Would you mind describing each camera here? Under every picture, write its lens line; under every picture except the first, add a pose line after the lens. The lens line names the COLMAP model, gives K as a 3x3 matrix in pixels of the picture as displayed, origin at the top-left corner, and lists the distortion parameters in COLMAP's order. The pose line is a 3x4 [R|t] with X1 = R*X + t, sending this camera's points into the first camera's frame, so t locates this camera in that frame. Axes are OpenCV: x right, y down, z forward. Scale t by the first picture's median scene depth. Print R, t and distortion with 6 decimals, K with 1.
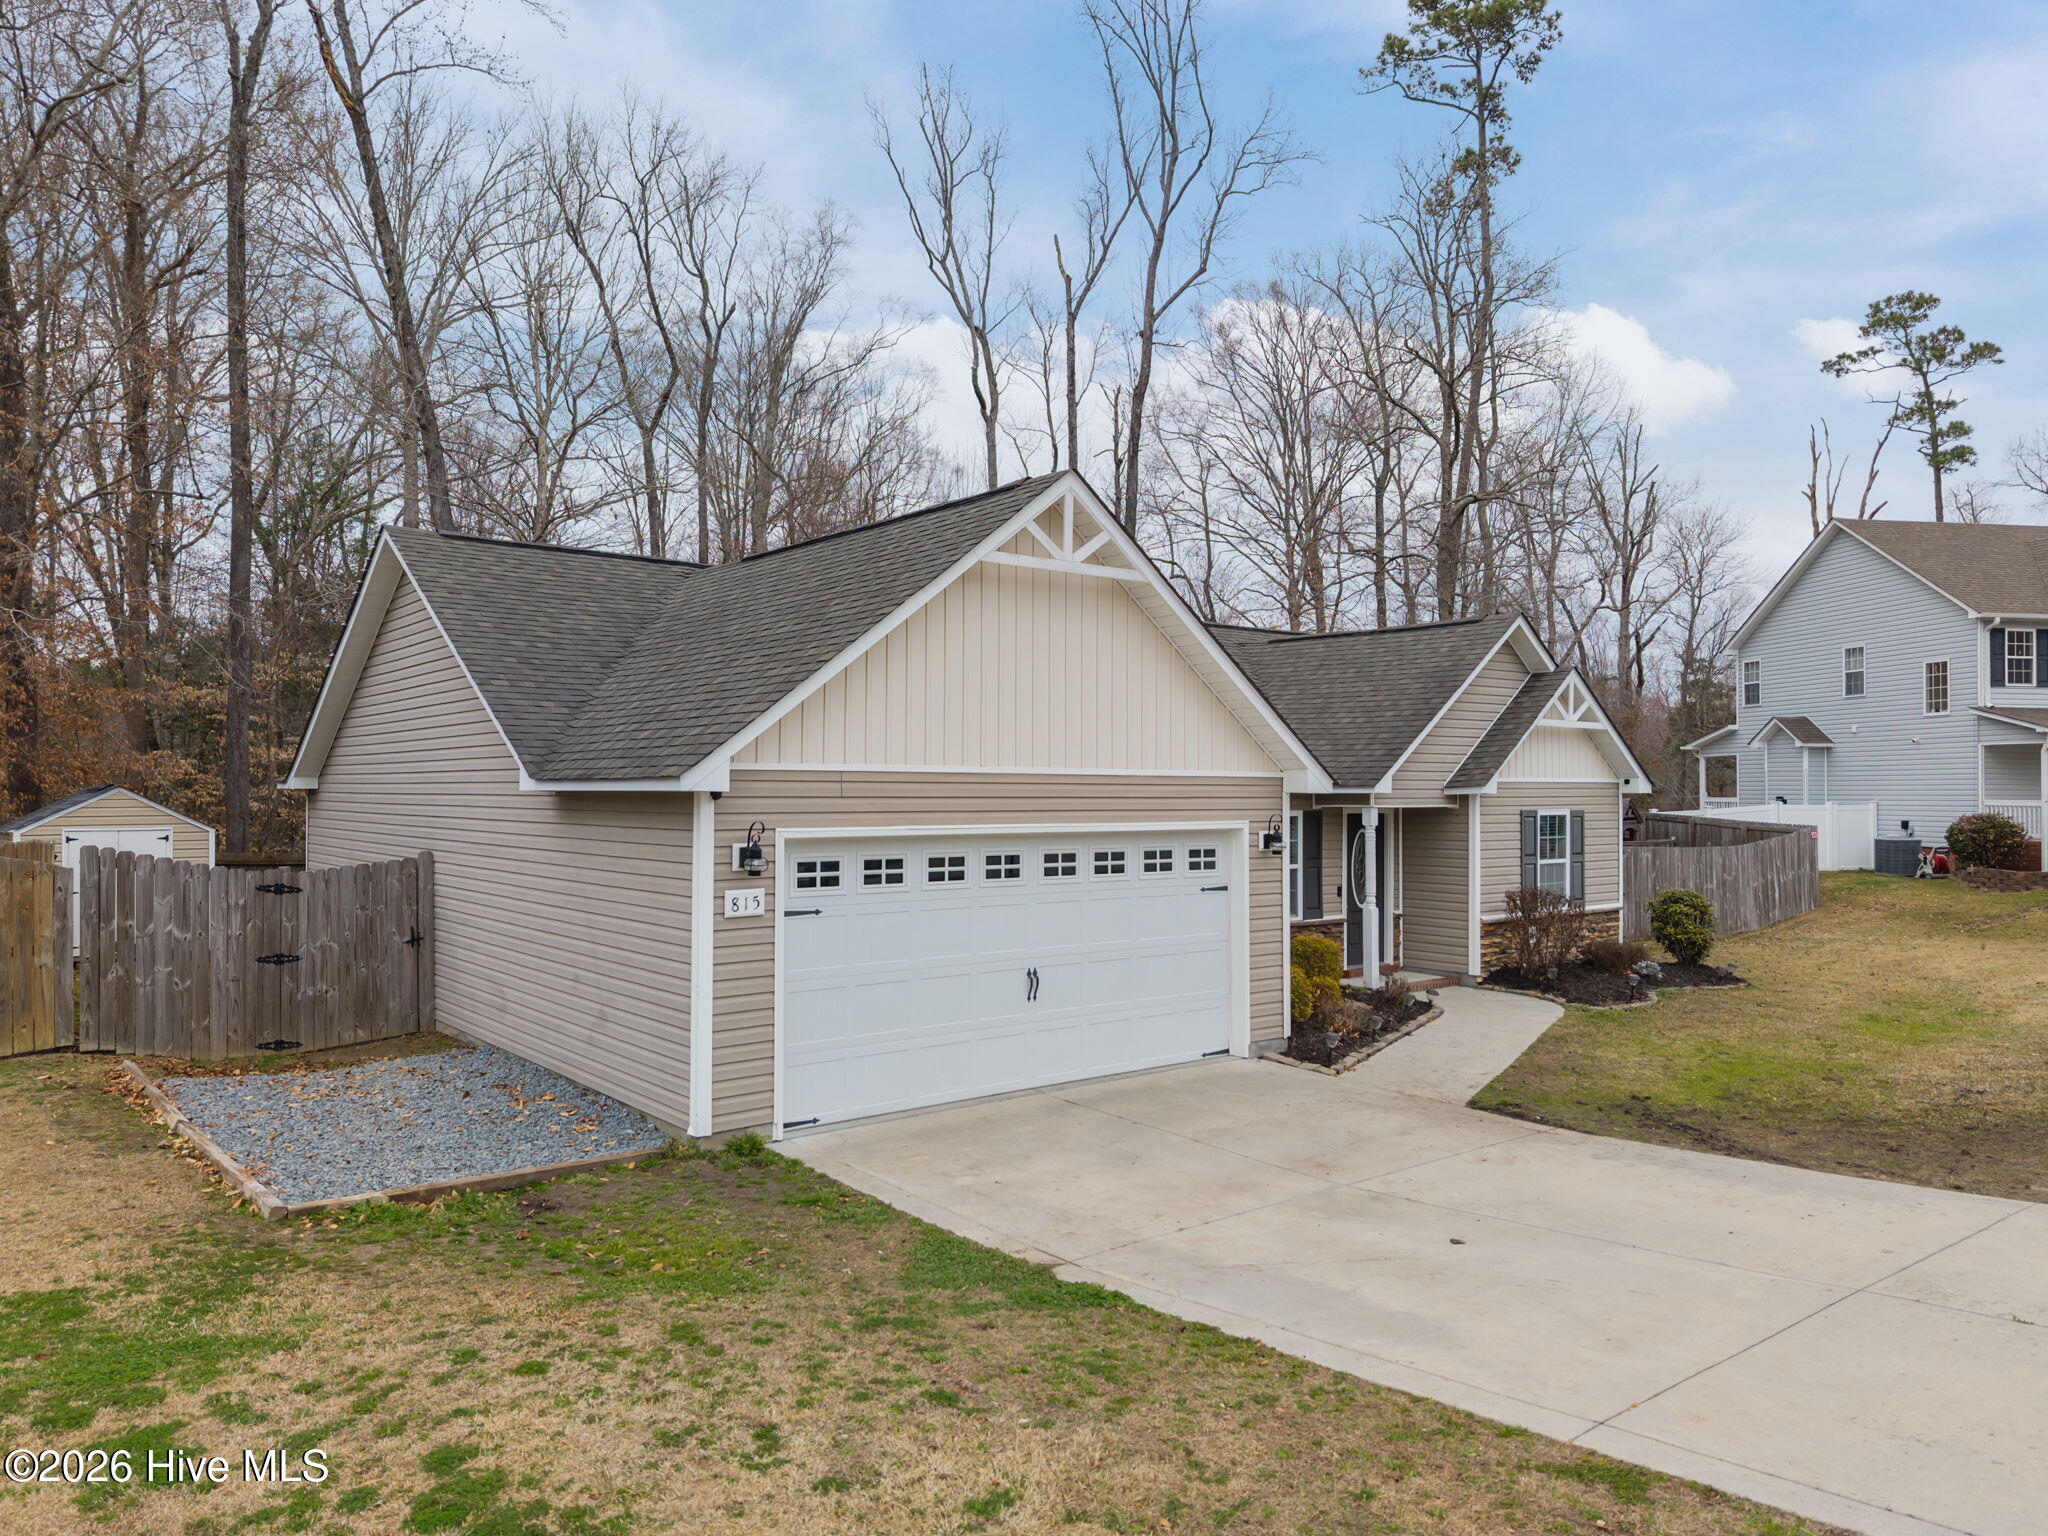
lens RADIAL K [[1366.8, 0, 1018.7], [0, 1366.8, 767.4], [0, 0, 1]] dist [0.034012, -0.031467]
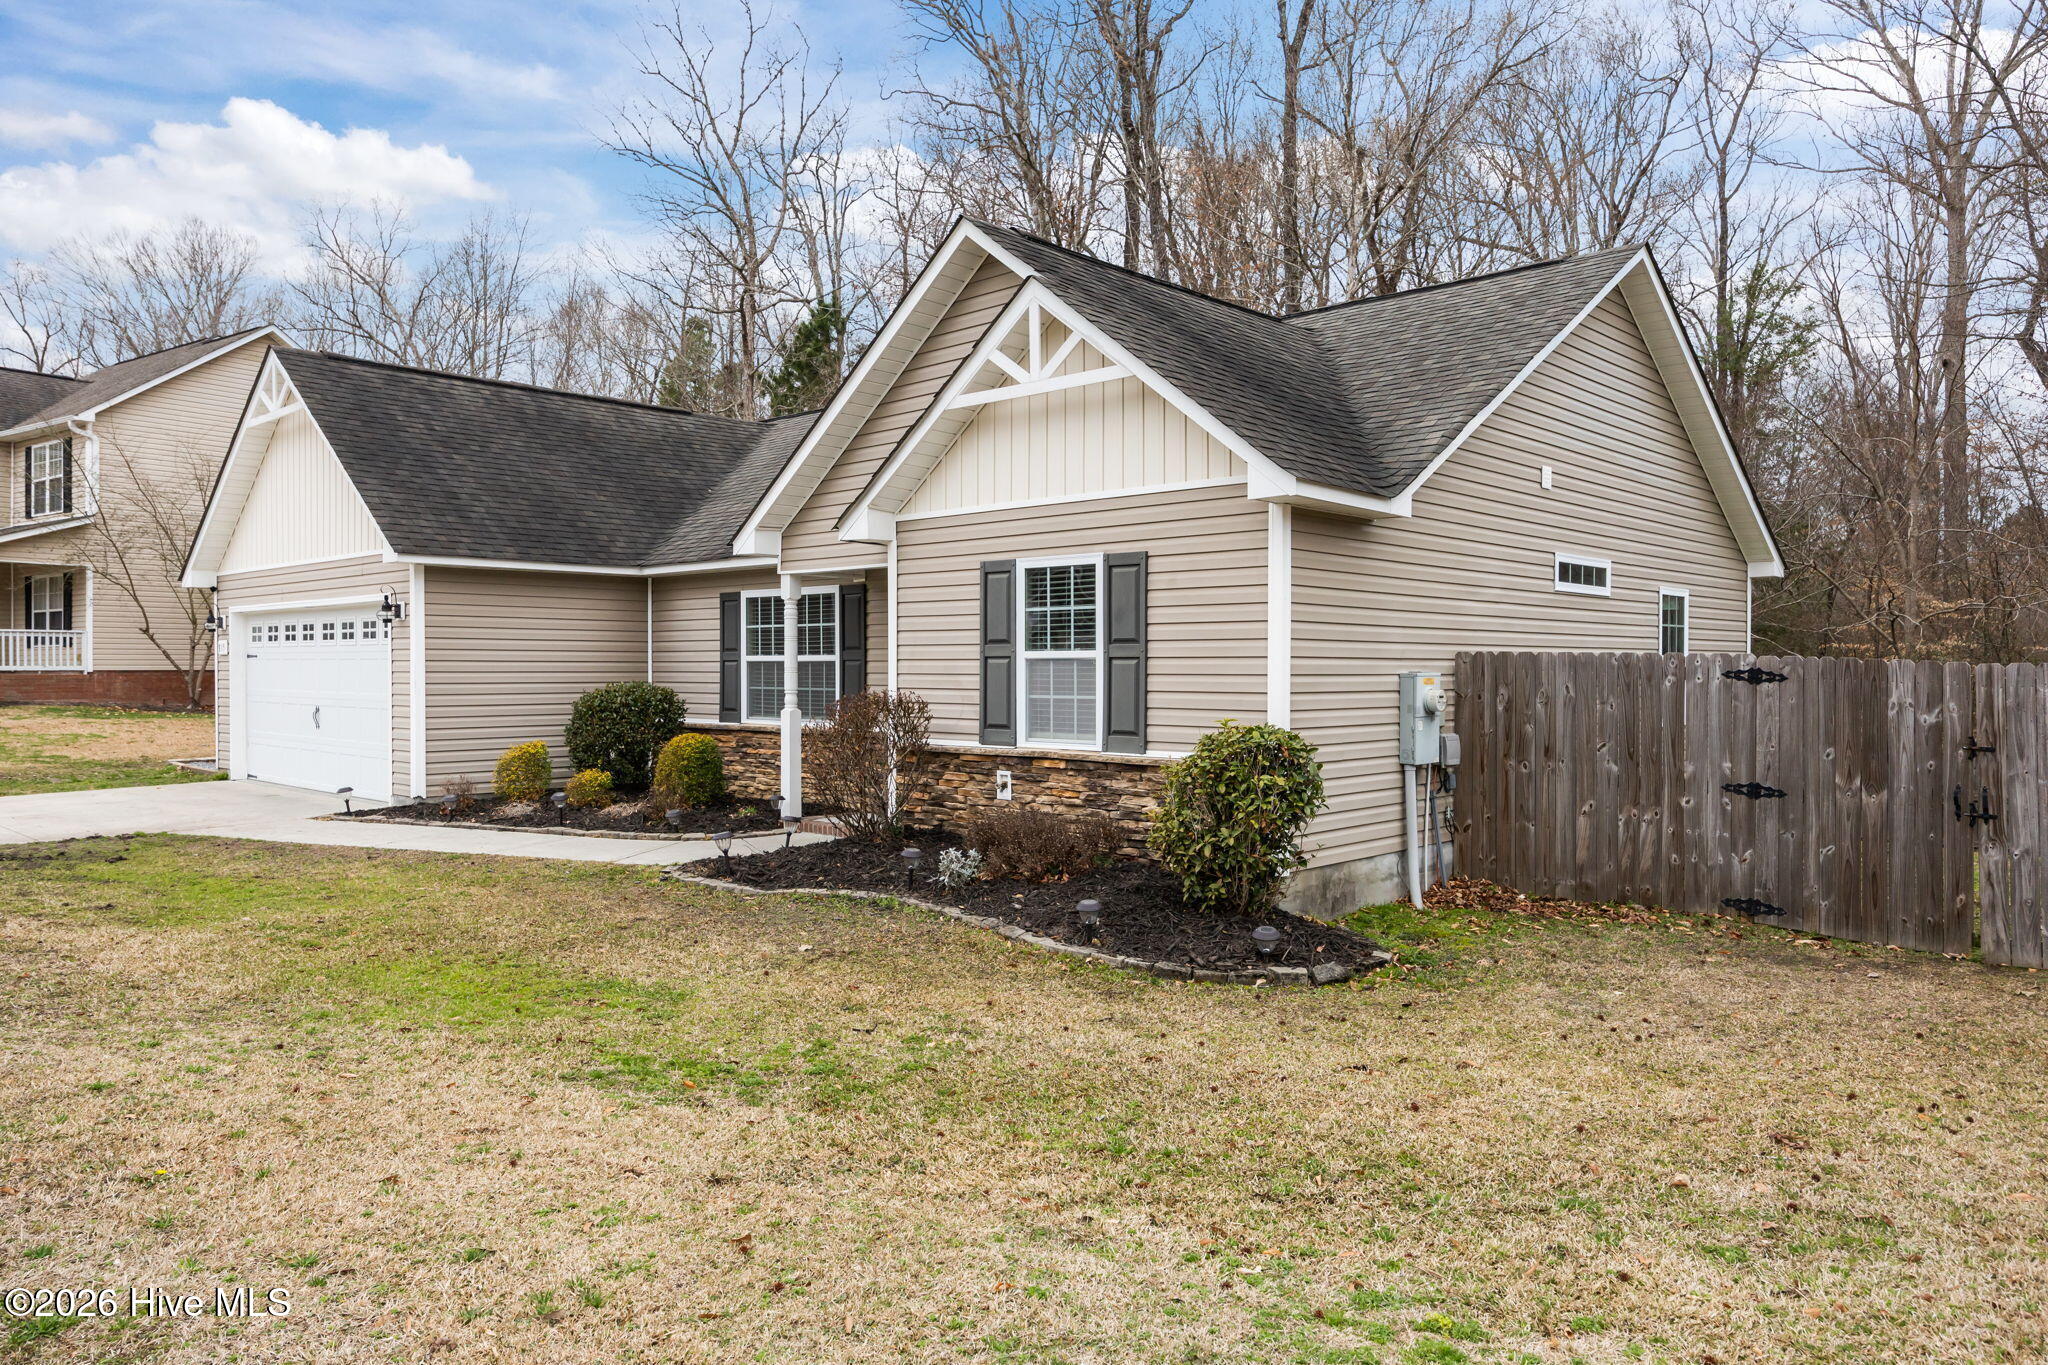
lens RADIAL K [[1381.1, 0, 1019.9], [0, 1381.1, 672.8], [0, 0, 1]] dist [0.000507, 0.002148]
pose [[0.142633, -0.001034, -0.989775, 0.966873], [0.015061, 0.999886, 0.001126, 0.079606], [0.989661, -0.015067, 0.142632, 0.970042]]
